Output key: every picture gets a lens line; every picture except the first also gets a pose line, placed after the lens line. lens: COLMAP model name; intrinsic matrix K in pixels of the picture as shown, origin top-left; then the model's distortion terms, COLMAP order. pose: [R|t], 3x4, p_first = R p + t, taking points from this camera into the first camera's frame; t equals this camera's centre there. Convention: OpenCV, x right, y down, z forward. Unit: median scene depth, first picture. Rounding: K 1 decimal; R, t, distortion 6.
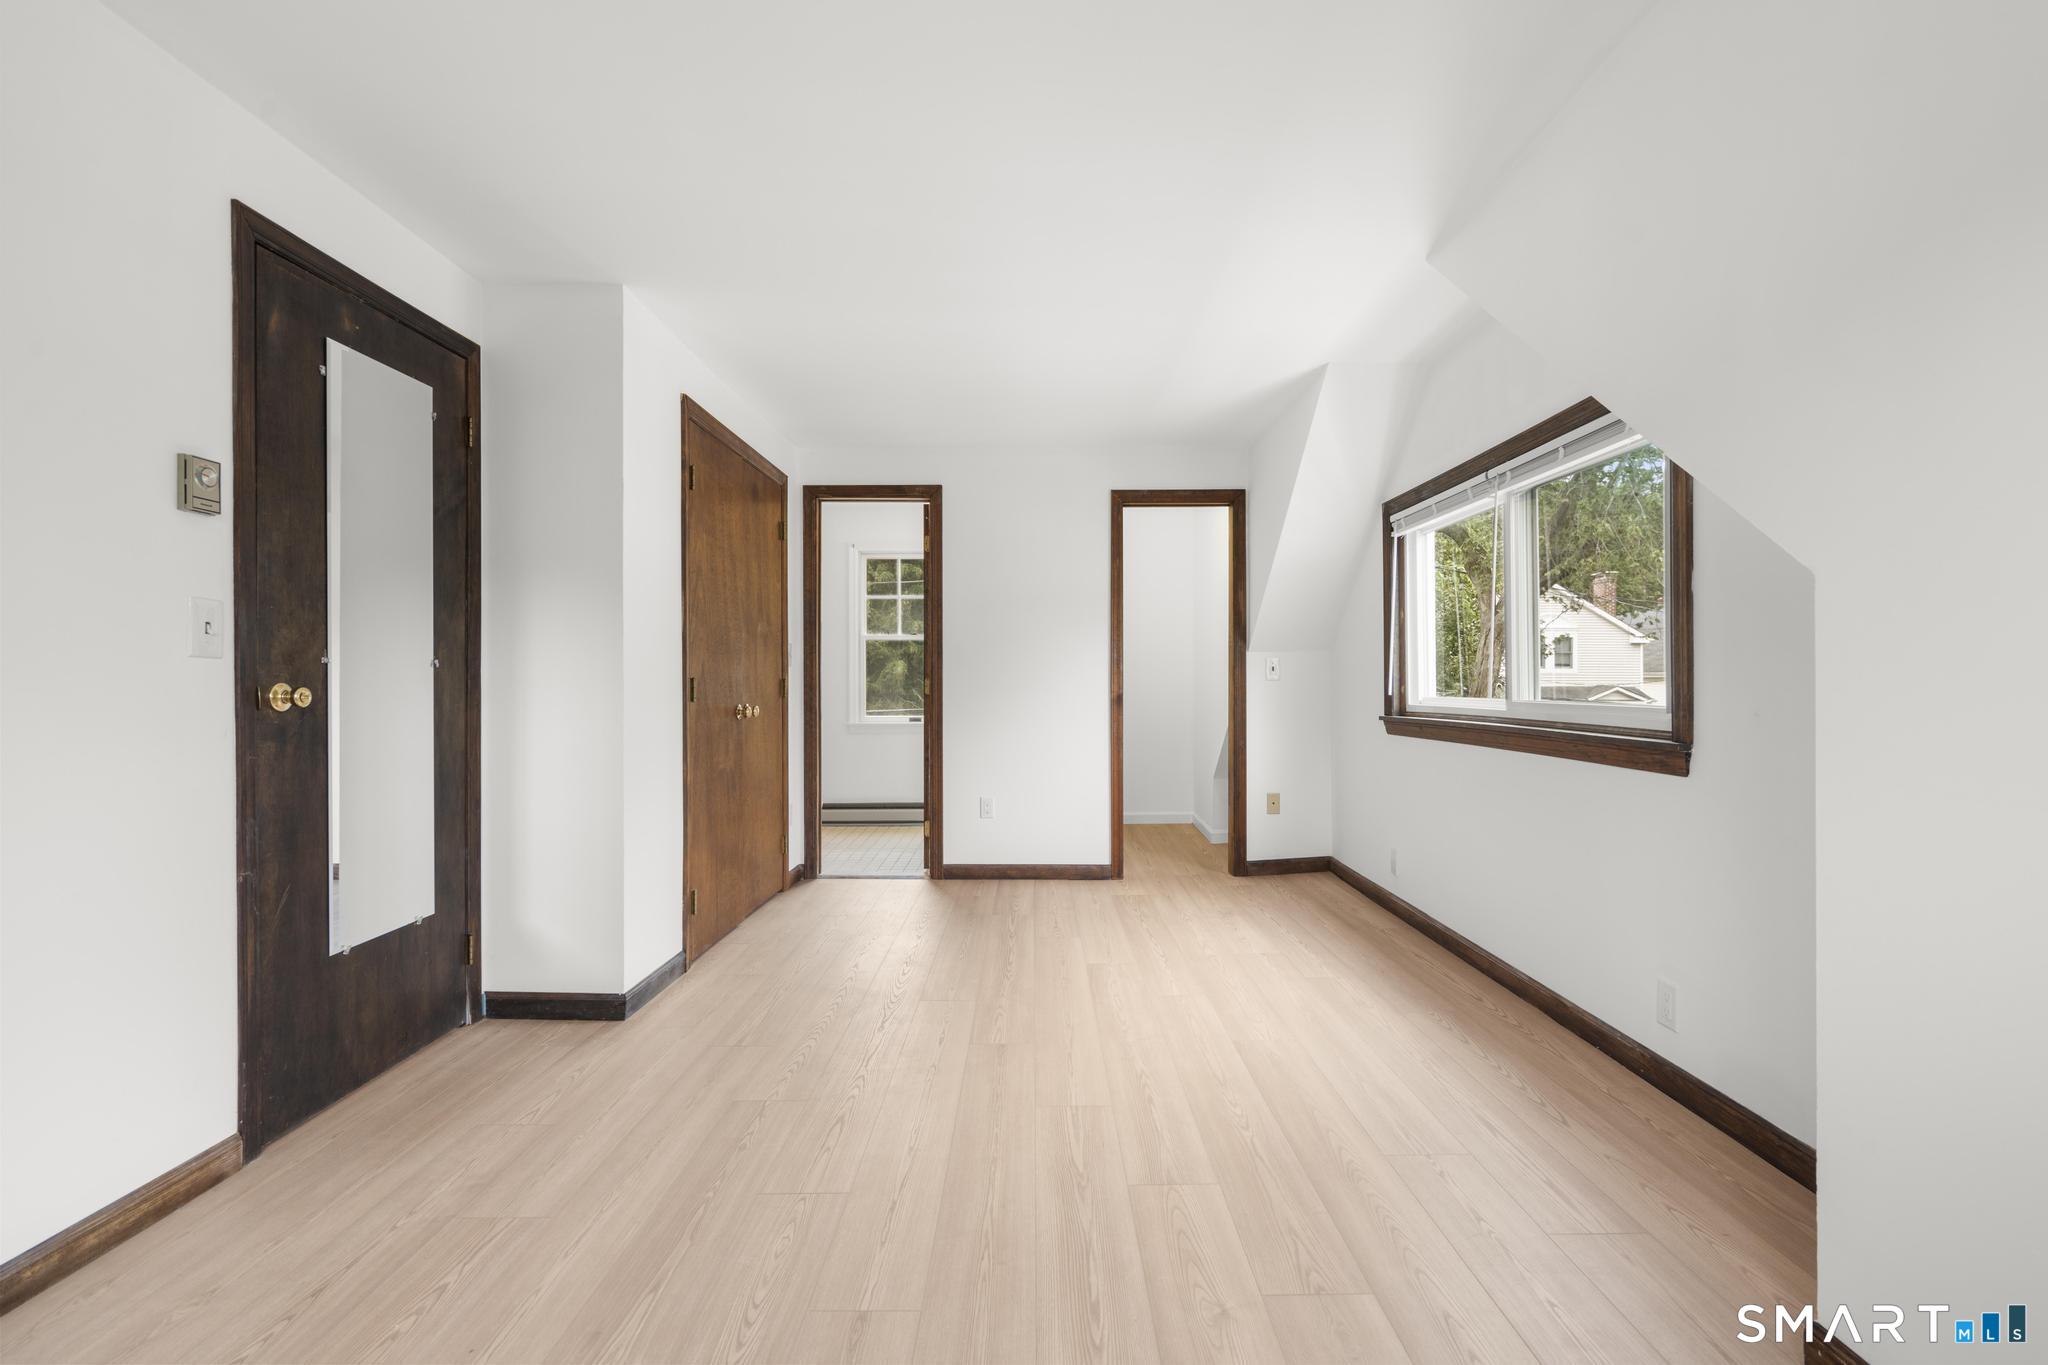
lens RADIAL K [[922.0, 0, 1027.9], [0, 922.0, 681.3], [0, 0, 1]] dist [-0.016090, 0.007079]
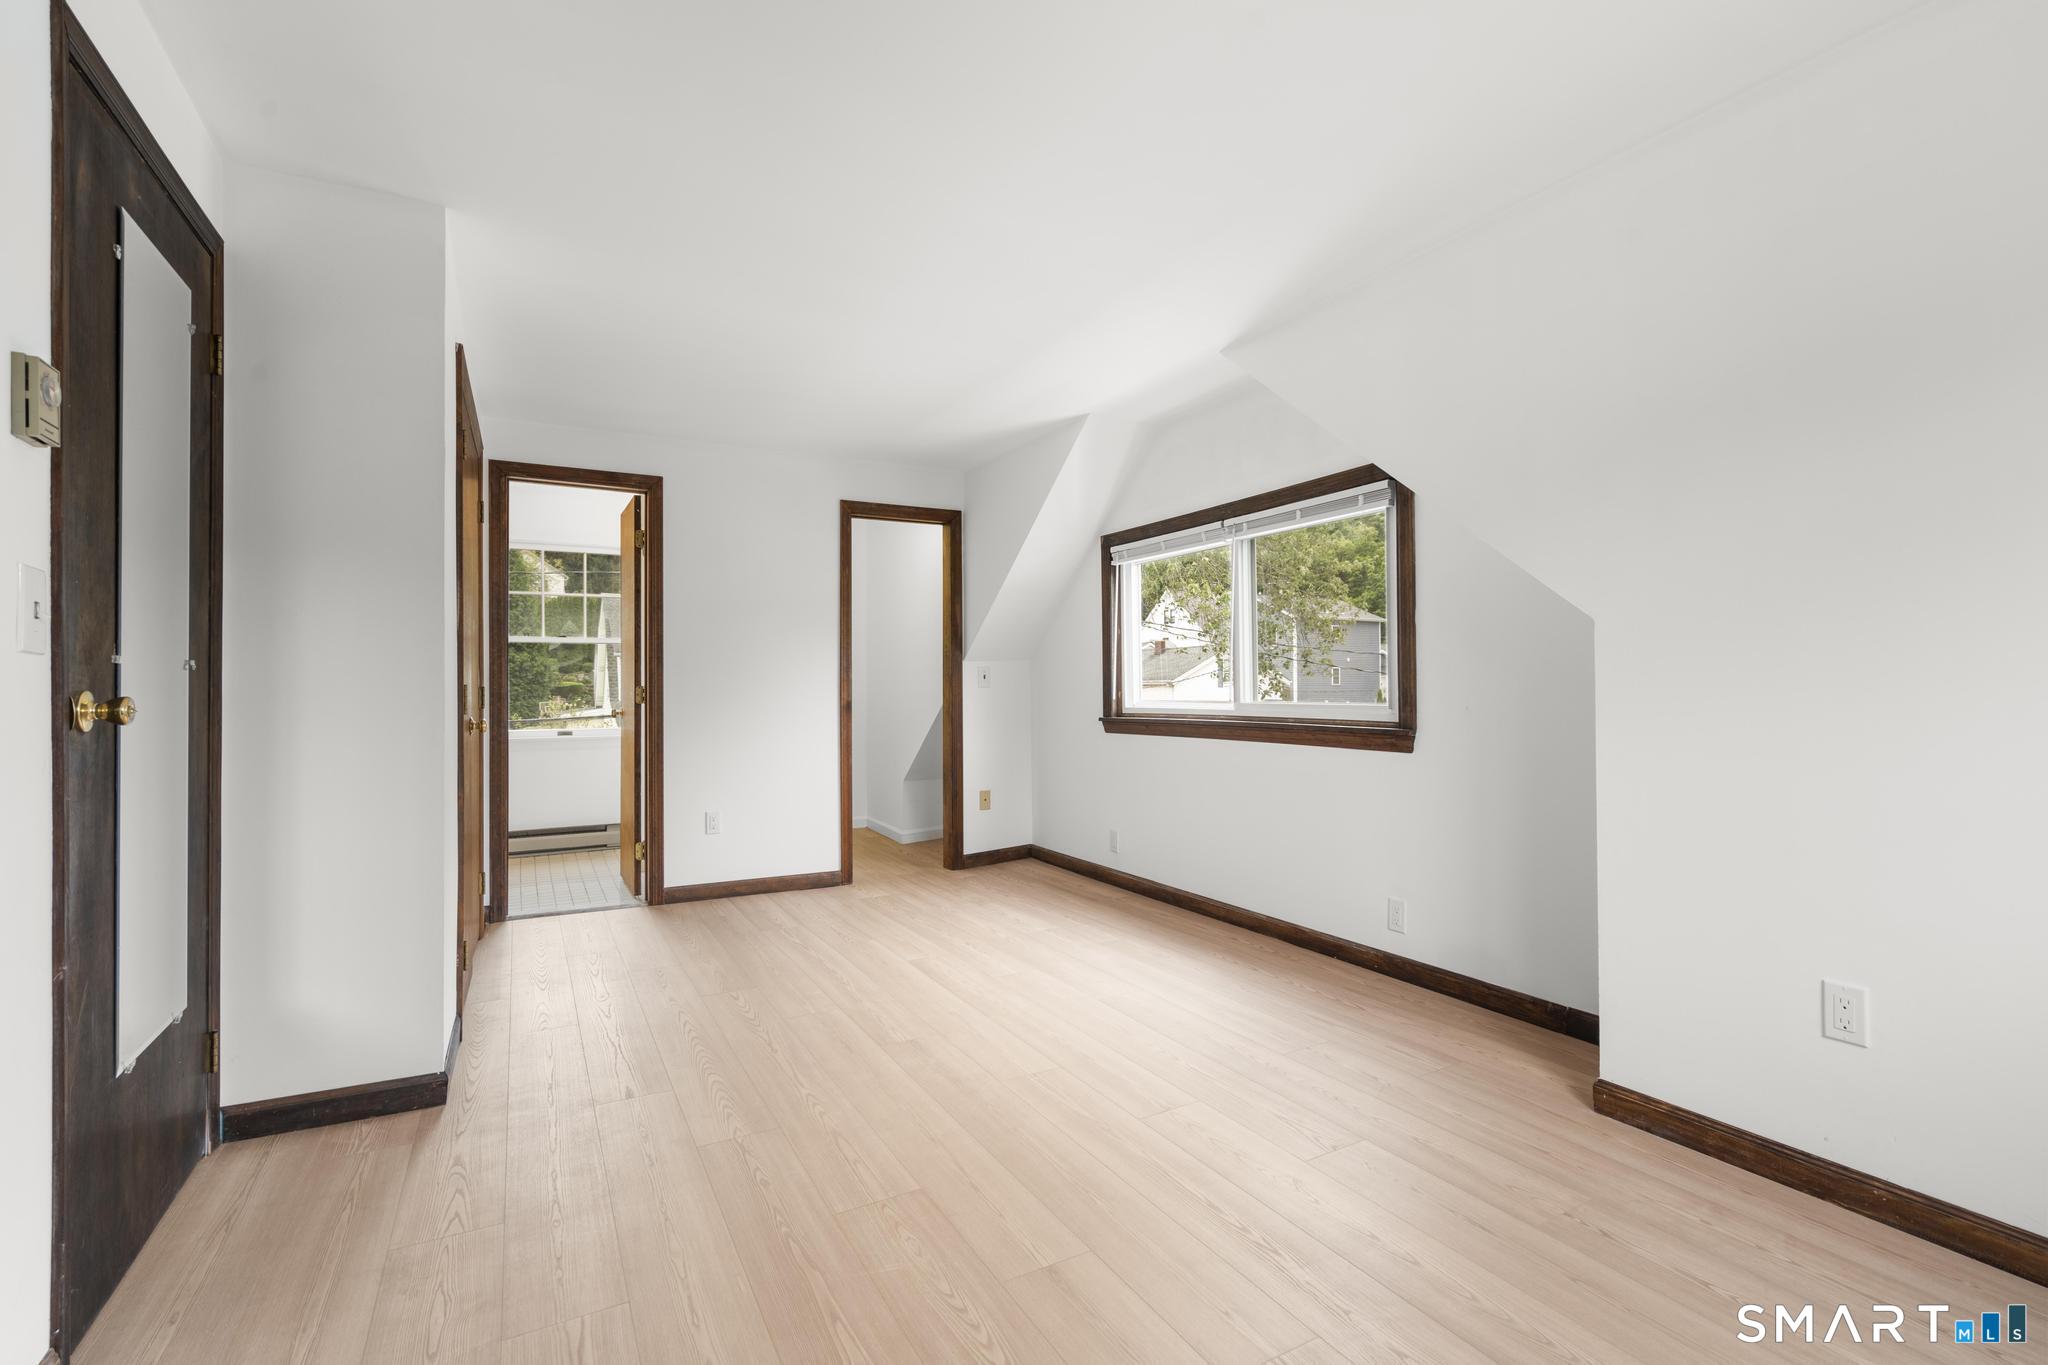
lens RADIAL K [[926.2, 0, 1024.0], [0, 926.2, 682.5], [0, 0, 1]] dist [-0.009364, -0.000180]
pose [[0.871058, 0.000210, 0.491180, -0.241585], [0.003683, 0.999969, -0.006960, 0.000966], [-0.491166, 0.007871, 0.871030, 0.018073]]
